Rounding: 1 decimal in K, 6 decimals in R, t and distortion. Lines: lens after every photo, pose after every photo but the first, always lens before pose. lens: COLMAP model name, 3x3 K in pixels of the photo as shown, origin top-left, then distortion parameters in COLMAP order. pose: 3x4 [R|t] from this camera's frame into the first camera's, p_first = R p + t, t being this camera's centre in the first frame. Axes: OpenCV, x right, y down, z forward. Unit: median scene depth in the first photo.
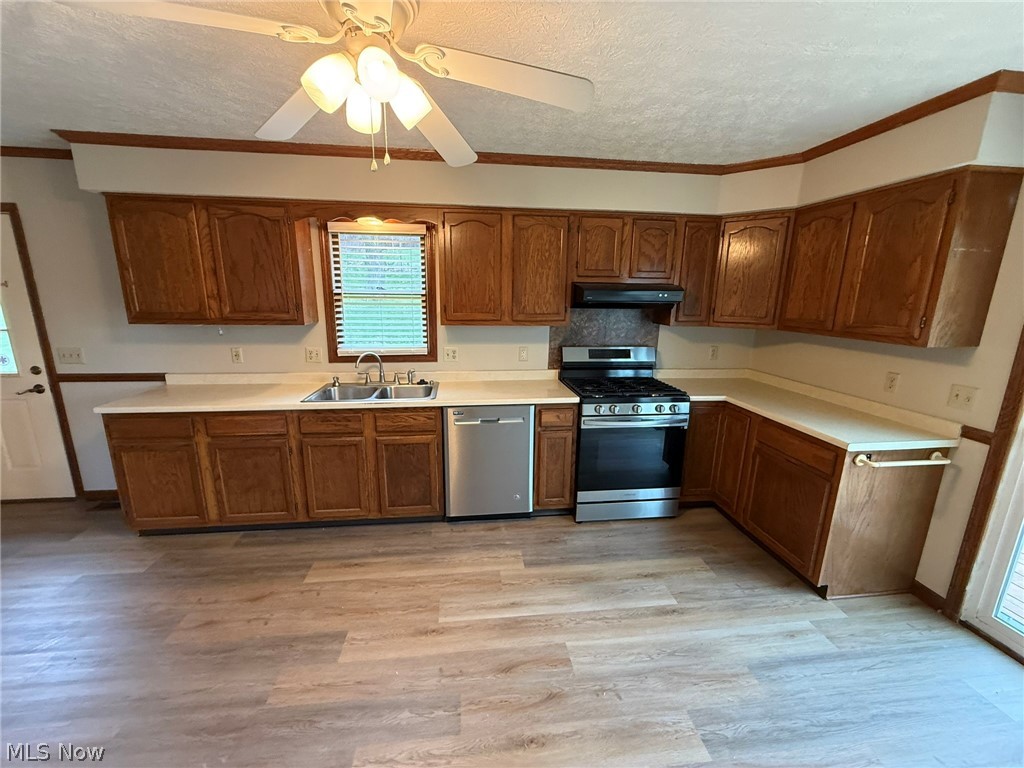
lens RADIAL K [[405.9, 0, 510.4], [0, 405.9, 384.1], [0, 0, 1]] dist [-0.000741, -0.000710]
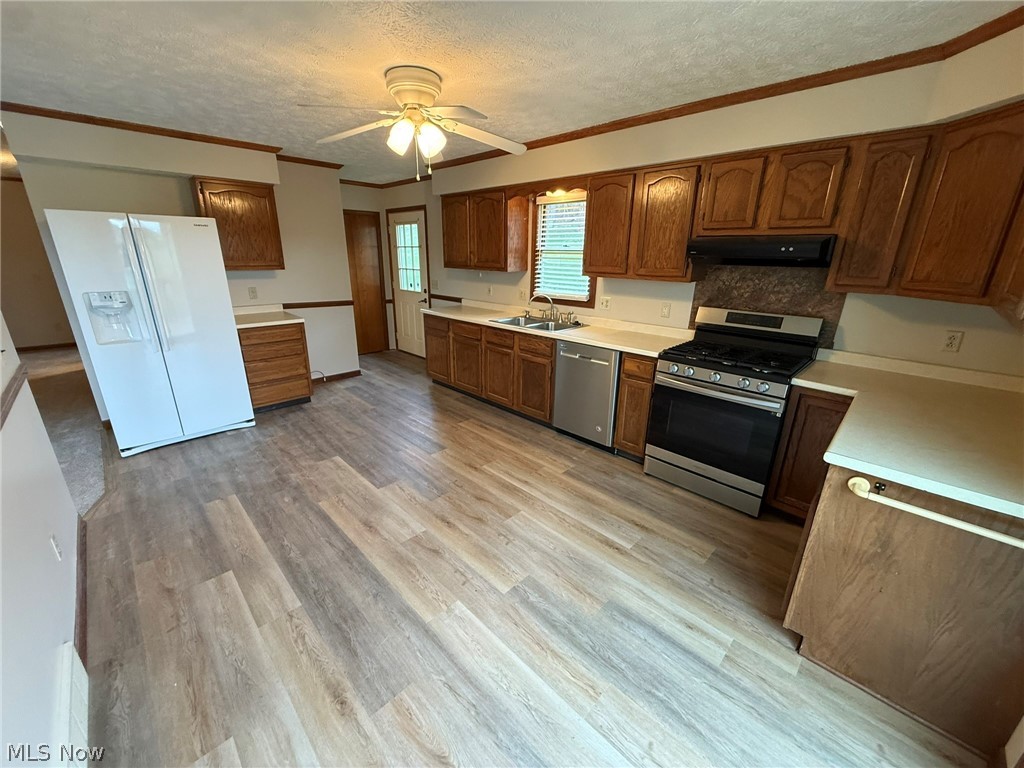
lens RADIAL K [[405.9, 0, 510.4], [0, 405.9, 384.1], [0, 0, 1]] dist [-0.000741, -0.000710]
pose [[0.616961, 0.239605, -0.749632, 0.740181], [-0.172924, 0.970521, 0.167888, 0.003171], [0.767761, 0.026049, 0.640207, 0.064695]]
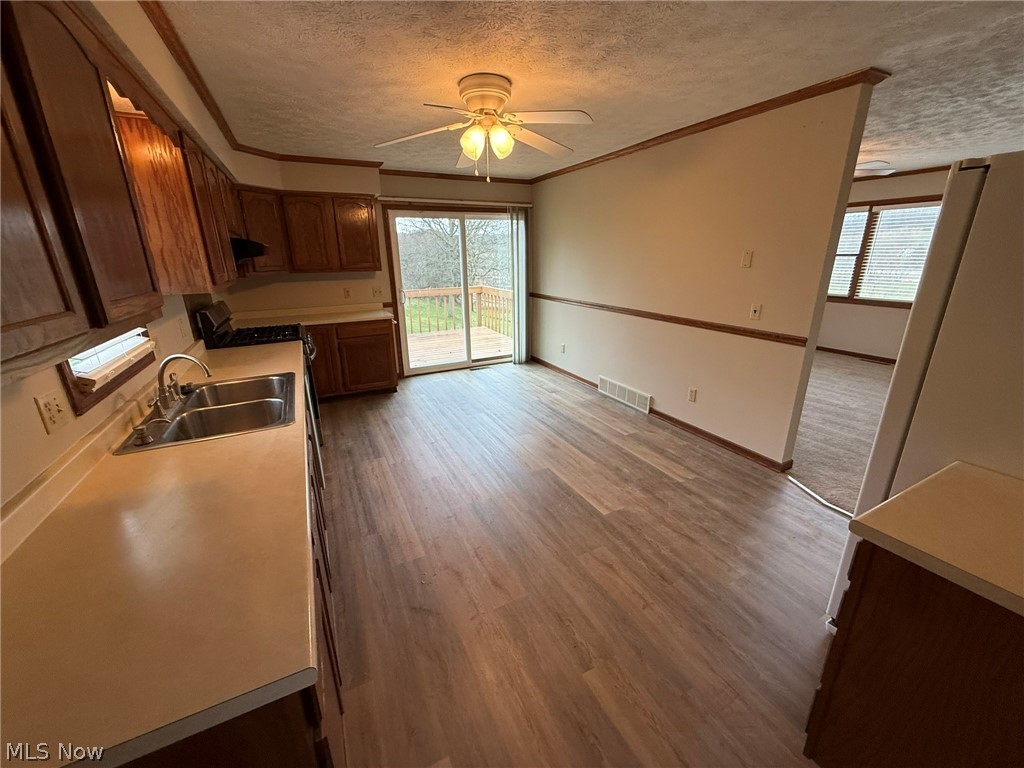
lens RADIAL K [[405.9, 0, 510.4], [0, 405.9, 384.1], [0, 0, 1]] dist [-0.000741, -0.000710]
pose [[-0.337065, -0.298985, 0.892746, -1.132895], [0.211865, 0.899826, 0.381348, -0.174398], [-0.917333, 0.317681, -0.239955, 0.787856]]
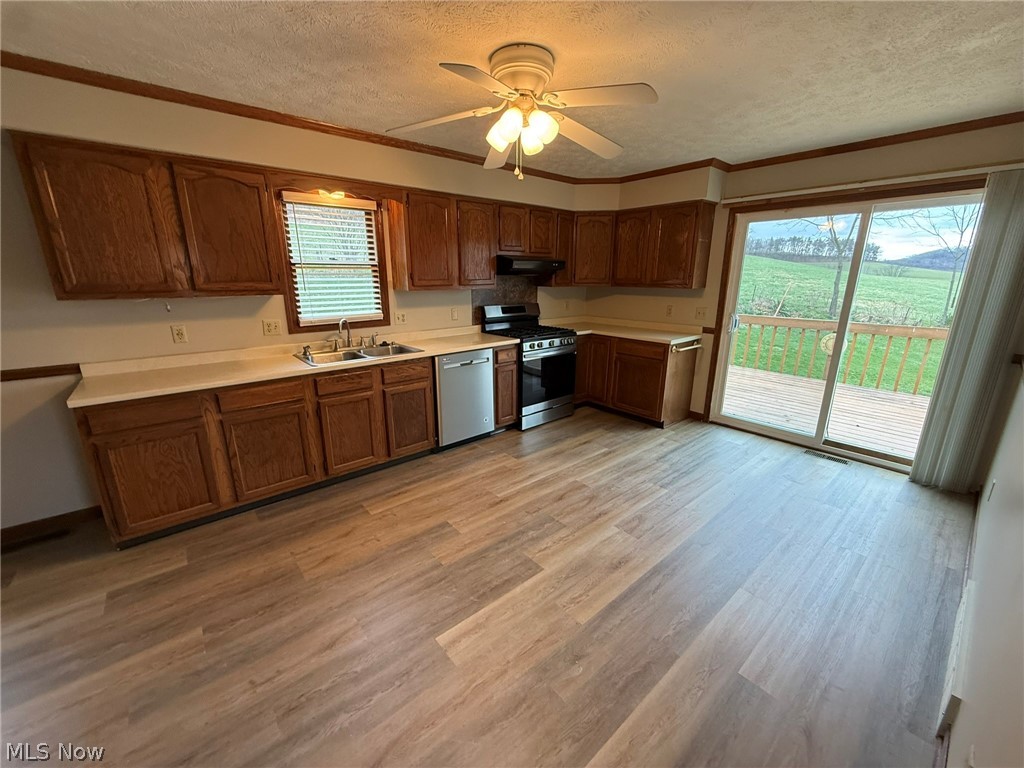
lens RADIAL K [[405.9, 0, 510.4], [0, 405.9, 384.1], [0, 0, 1]] dist [-0.000741, -0.000710]
pose [[0.834087, -0.156563, 0.528948, -0.630995], [0.130056, 0.987660, 0.087255, 0.061659], [-0.536082, -0.003985, 0.844157, -0.161854]]
